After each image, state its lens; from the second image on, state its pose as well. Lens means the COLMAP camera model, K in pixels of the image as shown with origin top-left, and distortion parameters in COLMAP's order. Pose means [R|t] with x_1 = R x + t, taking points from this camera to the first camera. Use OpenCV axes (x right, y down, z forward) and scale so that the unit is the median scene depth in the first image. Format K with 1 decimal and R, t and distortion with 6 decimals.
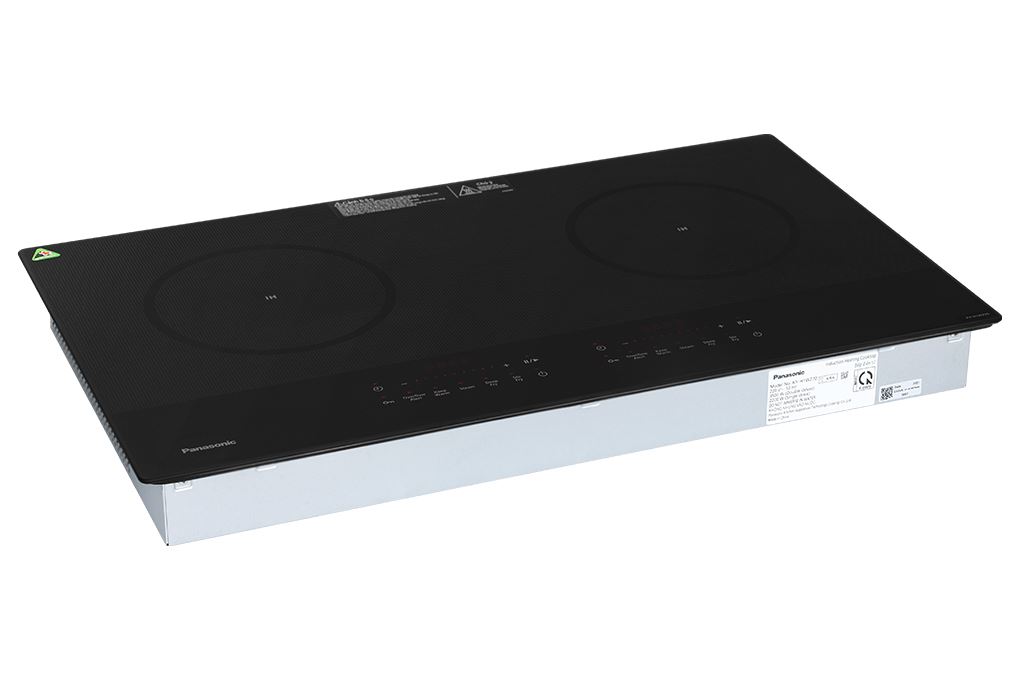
lens RADIAL K [[2527.2, 0, 509.2], [0, 2527.2, 340.1], [0, 0, 1]] dist [0.110028, 0.000000]
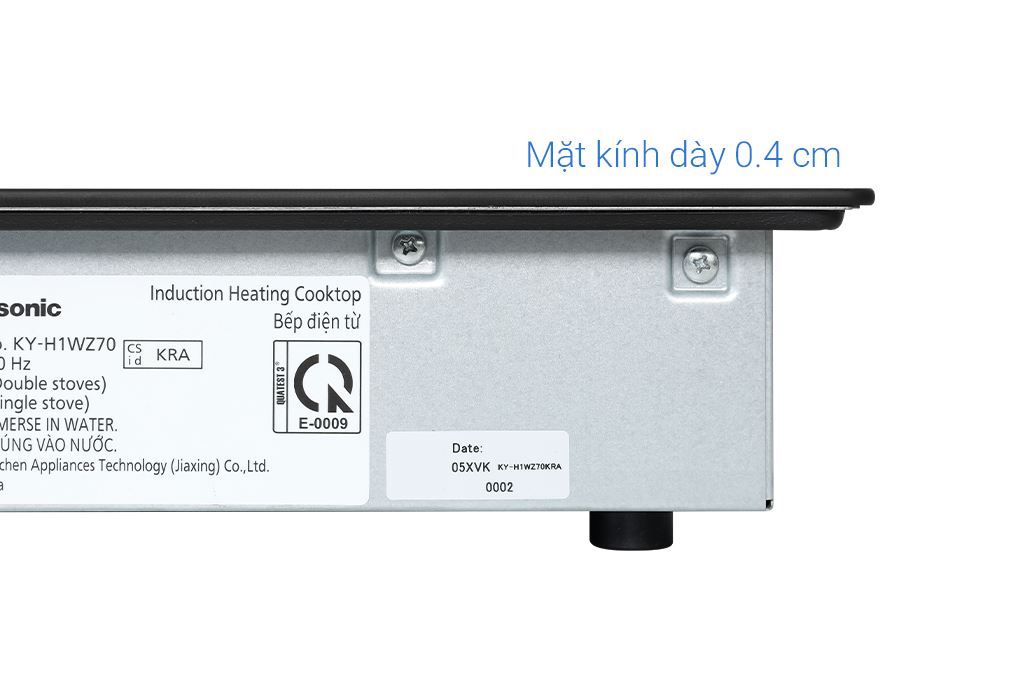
lens RADIAL K [[2160.2, 0, 509.6], [0, 2160.2, 339.3], [0, 0, 1]] dist [-0.005014, 0.000000]
pose [[0.932573, 0.008807, -0.360875, 0.239712], [-0.166256, 0.897841, -0.407726, 0.099224], [0.320417, 0.440232, 0.838766, 0.815107]]
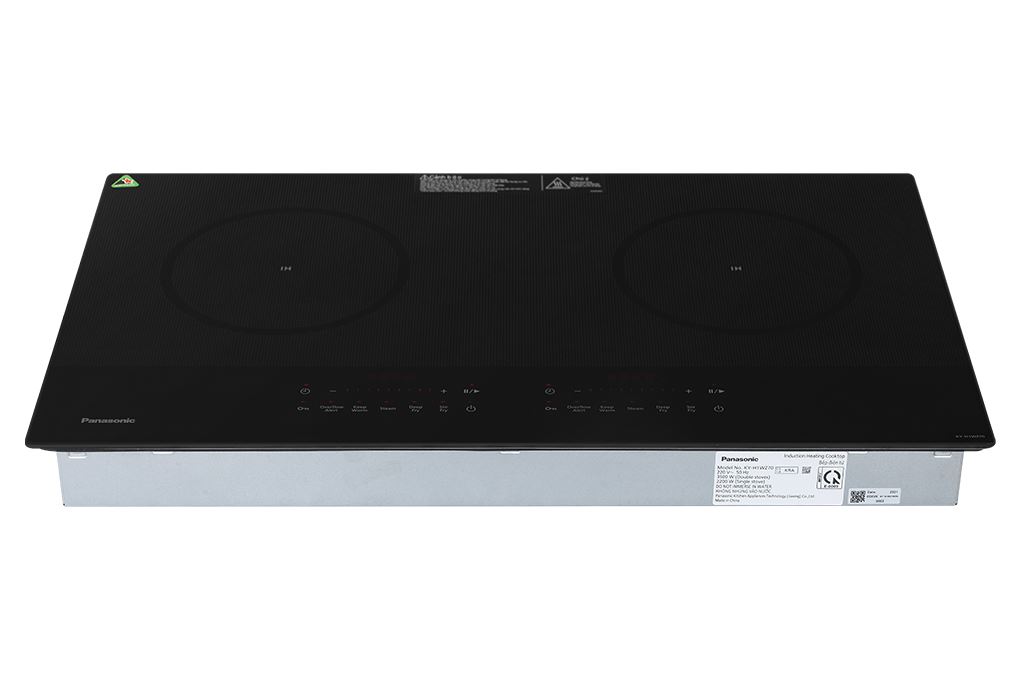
lens RADIAL K [[2160.2, 0, 510.8], [0, 2160.2, 339.9], [0, 0, 1]] dist [-0.005014, 0.000000]
pose [[0.929310, 0.196639, -0.312596, 0.268050], [-0.165955, 0.978535, 0.122184, -0.110718], [0.329912, -0.061670, 0.941995, 0.222285]]
